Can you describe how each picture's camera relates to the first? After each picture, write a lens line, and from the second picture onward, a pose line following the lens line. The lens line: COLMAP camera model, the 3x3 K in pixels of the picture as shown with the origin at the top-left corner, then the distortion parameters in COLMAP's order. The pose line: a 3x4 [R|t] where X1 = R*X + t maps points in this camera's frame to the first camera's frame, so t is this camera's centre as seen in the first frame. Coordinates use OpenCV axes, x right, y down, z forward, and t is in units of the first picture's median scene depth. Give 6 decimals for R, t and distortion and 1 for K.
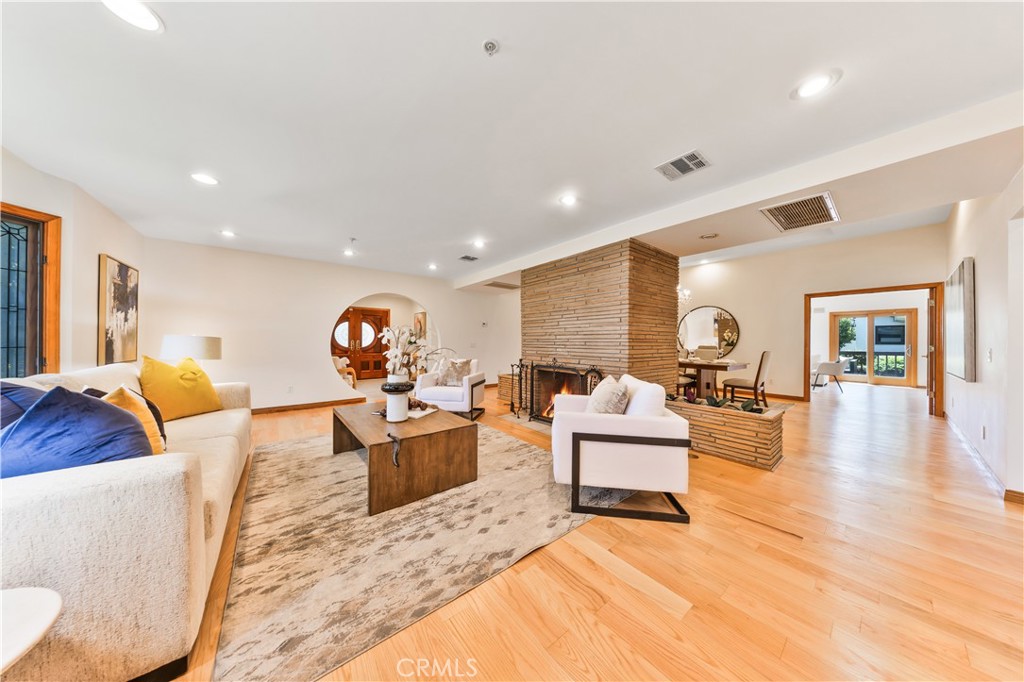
lens RADIAL K [[302.0, 0, 510.6], [0, 302.0, 341.4], [0, 0, 1]] dist [-0.000788, -0.000517]
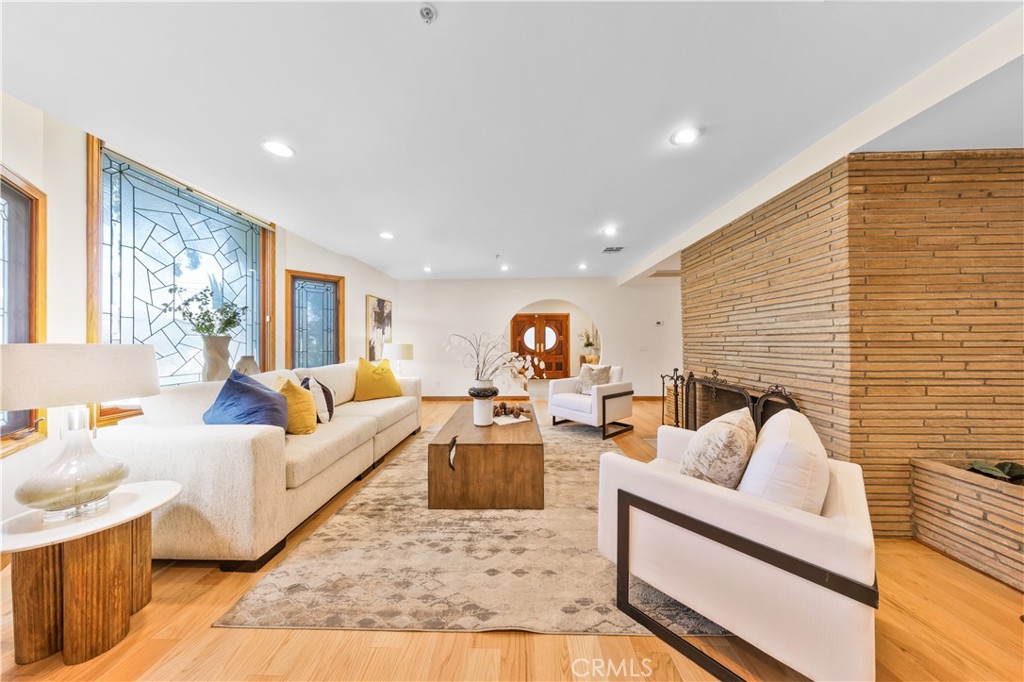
lens RADIAL K [[302.0, 0, 513.9], [0, 302.0, 340.5], [0, 0, 1]] dist [-0.000788, -0.000517]
pose [[0.765209, -0.013854, -0.643633, 0.281393], [0.010821, 0.999904, -0.008658, -0.012297], [0.643691, -0.000339, 0.765286, 0.208226]]
